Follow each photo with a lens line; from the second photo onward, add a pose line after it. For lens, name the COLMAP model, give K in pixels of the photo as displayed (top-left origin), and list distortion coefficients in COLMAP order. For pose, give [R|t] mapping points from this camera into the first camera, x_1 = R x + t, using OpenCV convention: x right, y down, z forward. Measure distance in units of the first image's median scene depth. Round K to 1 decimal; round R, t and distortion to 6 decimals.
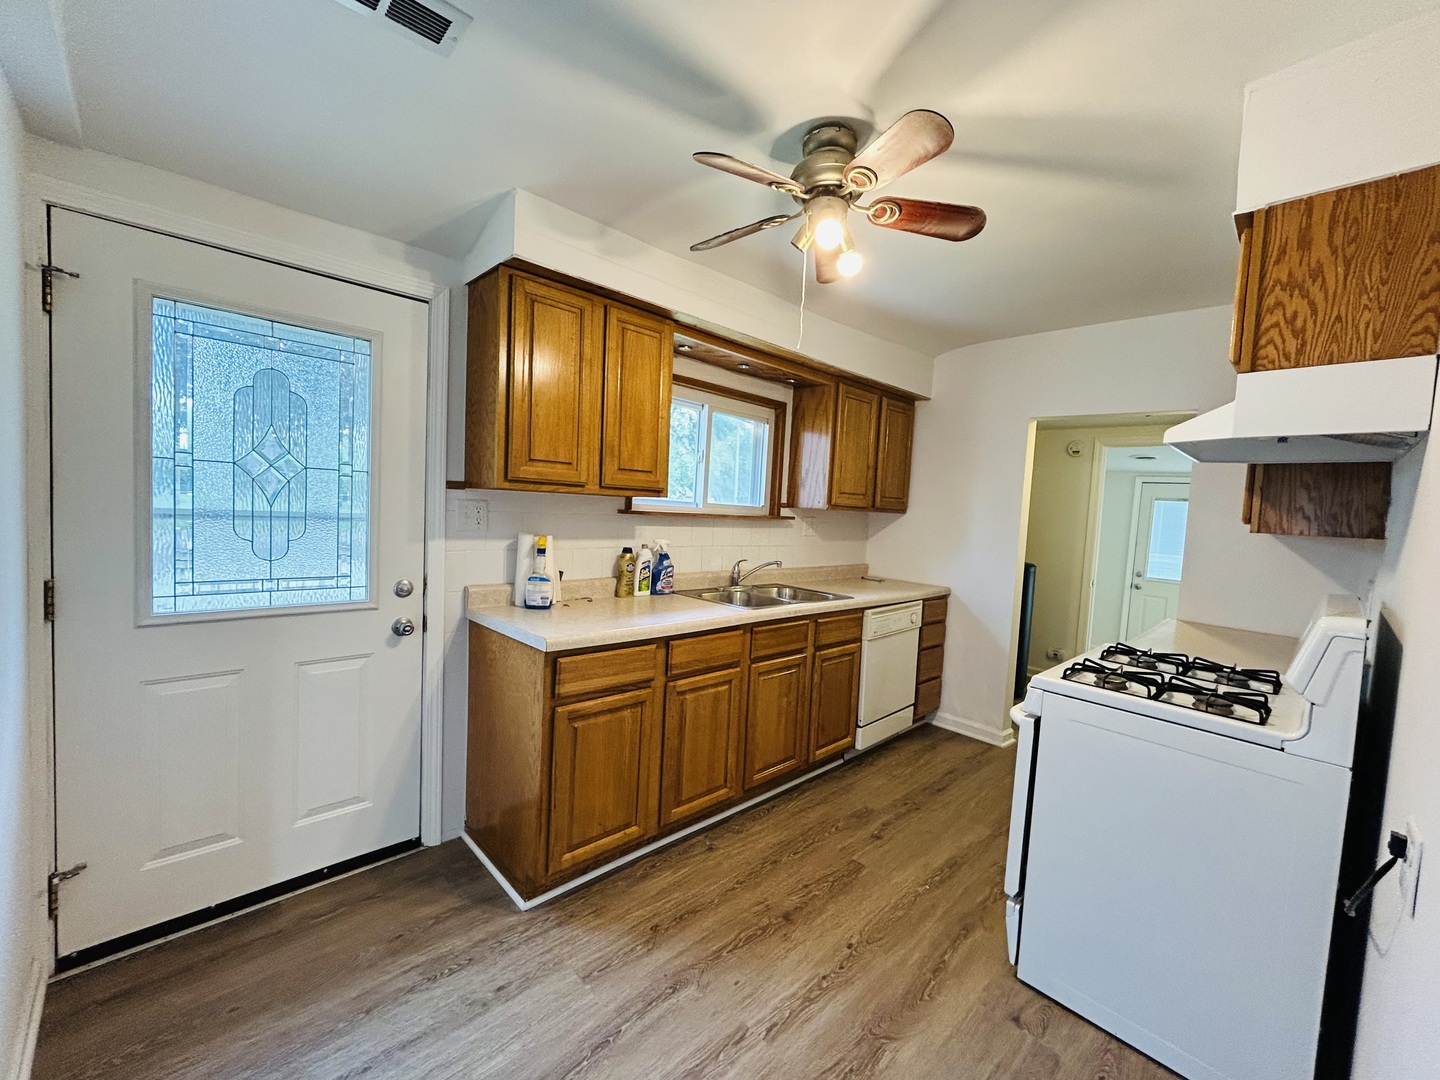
lens RADIAL K [[581.9, 0, 720.0], [0, 581.9, 540.0], [0, 0, 1]] dist [-0.001771, 0.000618]
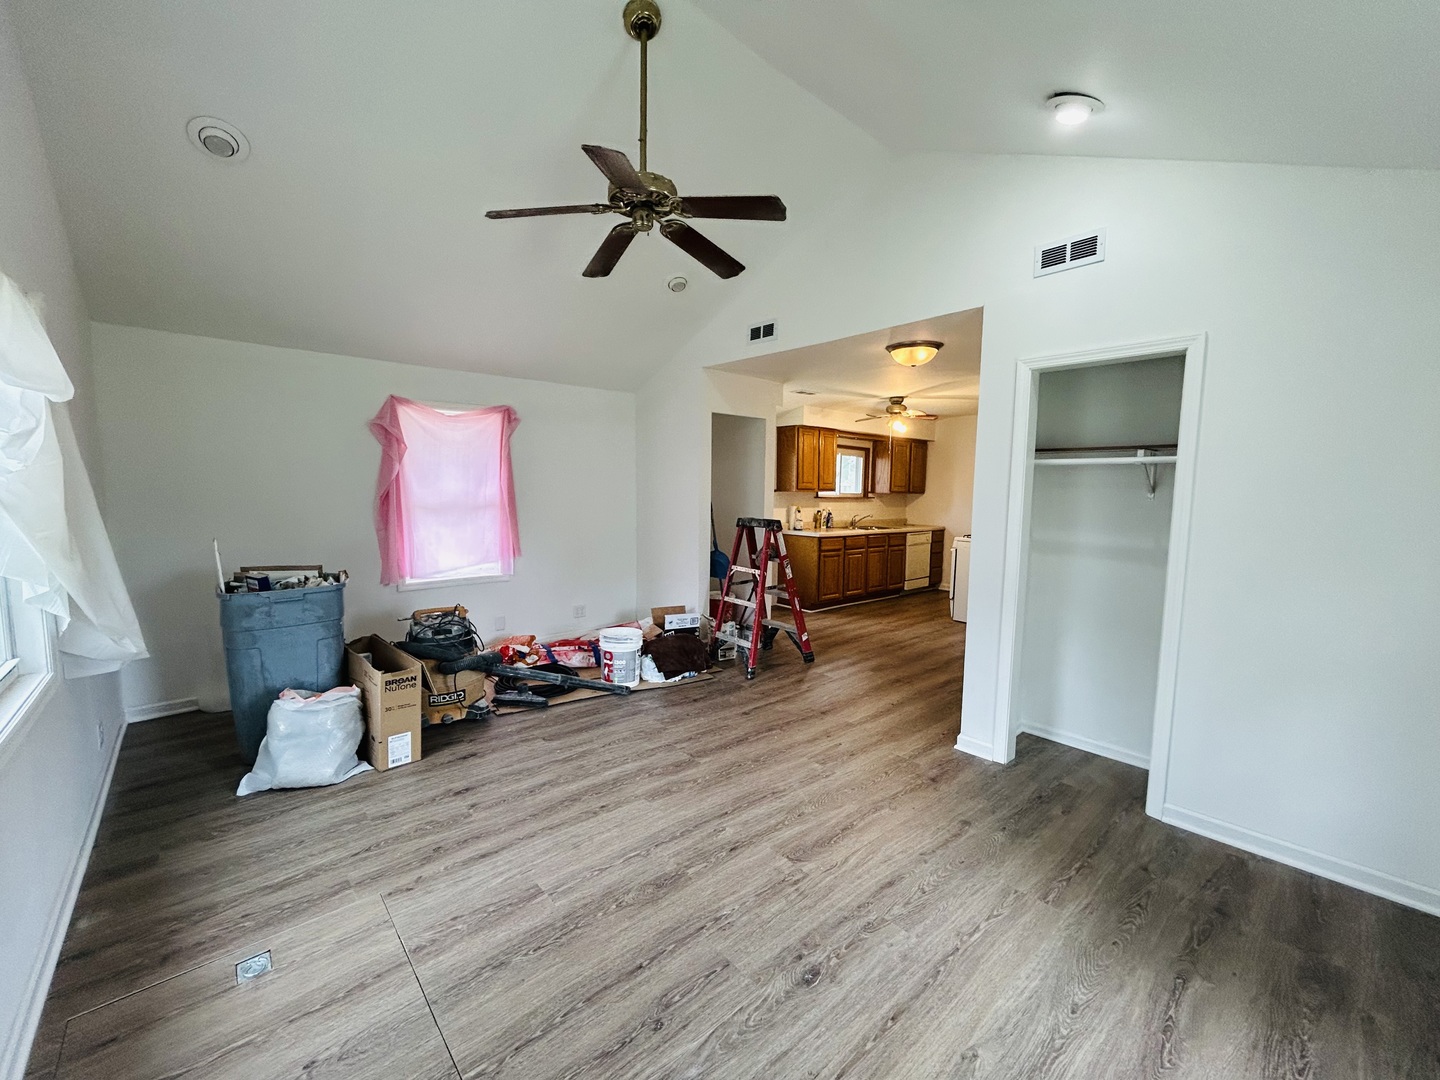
lens RADIAL K [[581.9, 0, 720.0], [0, 581.9, 540.0], [0, 0, 1]] dist [-0.001771, 0.000618]
pose [[0.997855, -0.032906, -0.056590, -0.411024], [0.034340, 0.999108, 0.024560, 0.060028], [0.055731, -0.026451, 0.998095, -1.537824]]
